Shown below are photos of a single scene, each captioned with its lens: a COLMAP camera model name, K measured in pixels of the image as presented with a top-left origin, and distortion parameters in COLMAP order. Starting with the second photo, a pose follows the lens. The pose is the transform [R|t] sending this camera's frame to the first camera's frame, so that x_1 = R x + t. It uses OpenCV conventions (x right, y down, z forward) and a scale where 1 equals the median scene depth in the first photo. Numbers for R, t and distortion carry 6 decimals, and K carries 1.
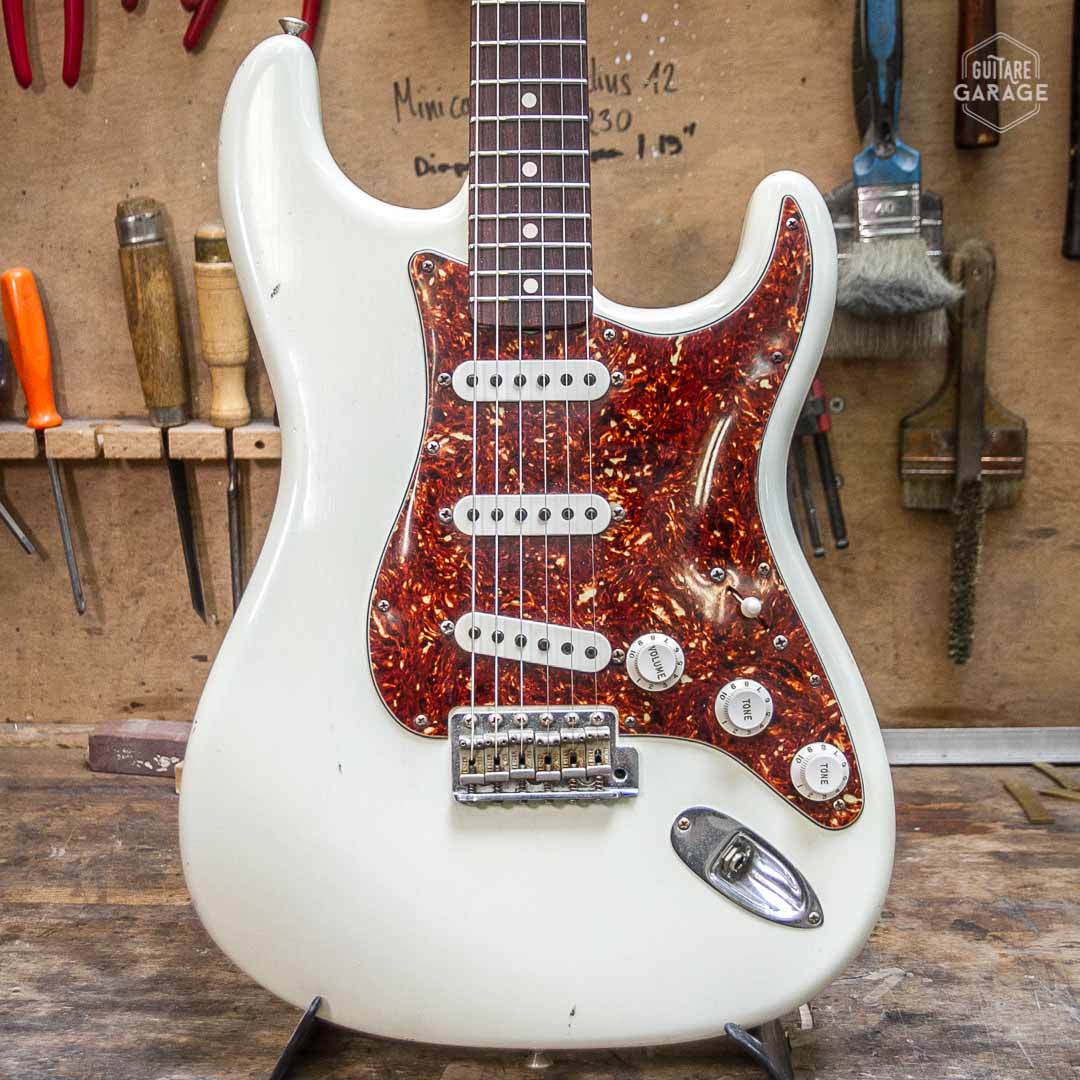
lens RADIAL K [[1691.1, 0, 520.8], [0, 1691.1, 539.4], [0, 0, 1]] dist [0.000547, 0.042144]
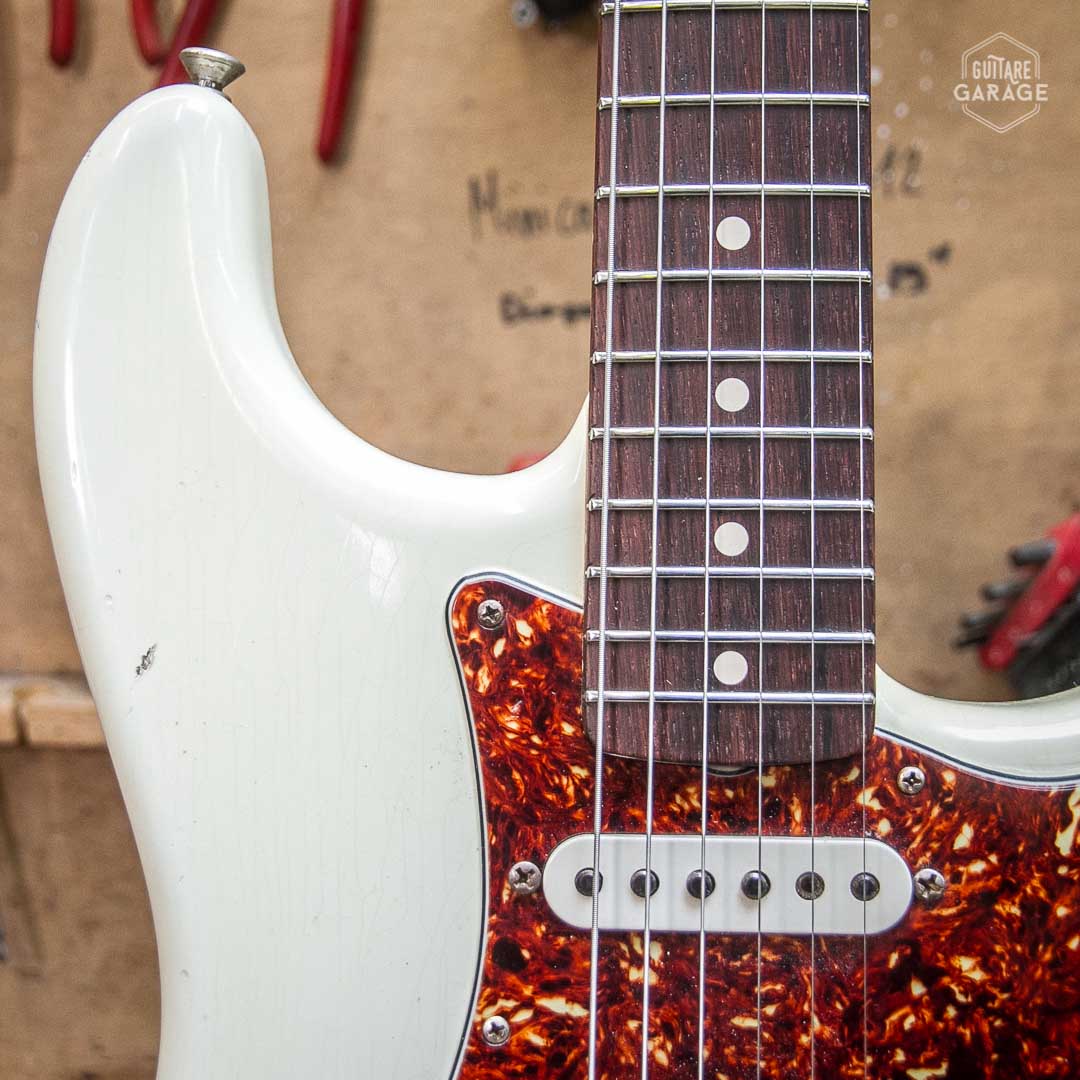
lens RADIAL K [[1553.6, 0, 538.5], [0, 1553.6, 572.3], [0, 0, 1]] dist [-0.018134, 0.072160]
pose [[0.998298, 0.016455, -0.055949, -0.020752], [-0.016946, 0.999822, -0.008315, -0.168817], [0.055802, 0.009249, 0.998399, 0.602755]]
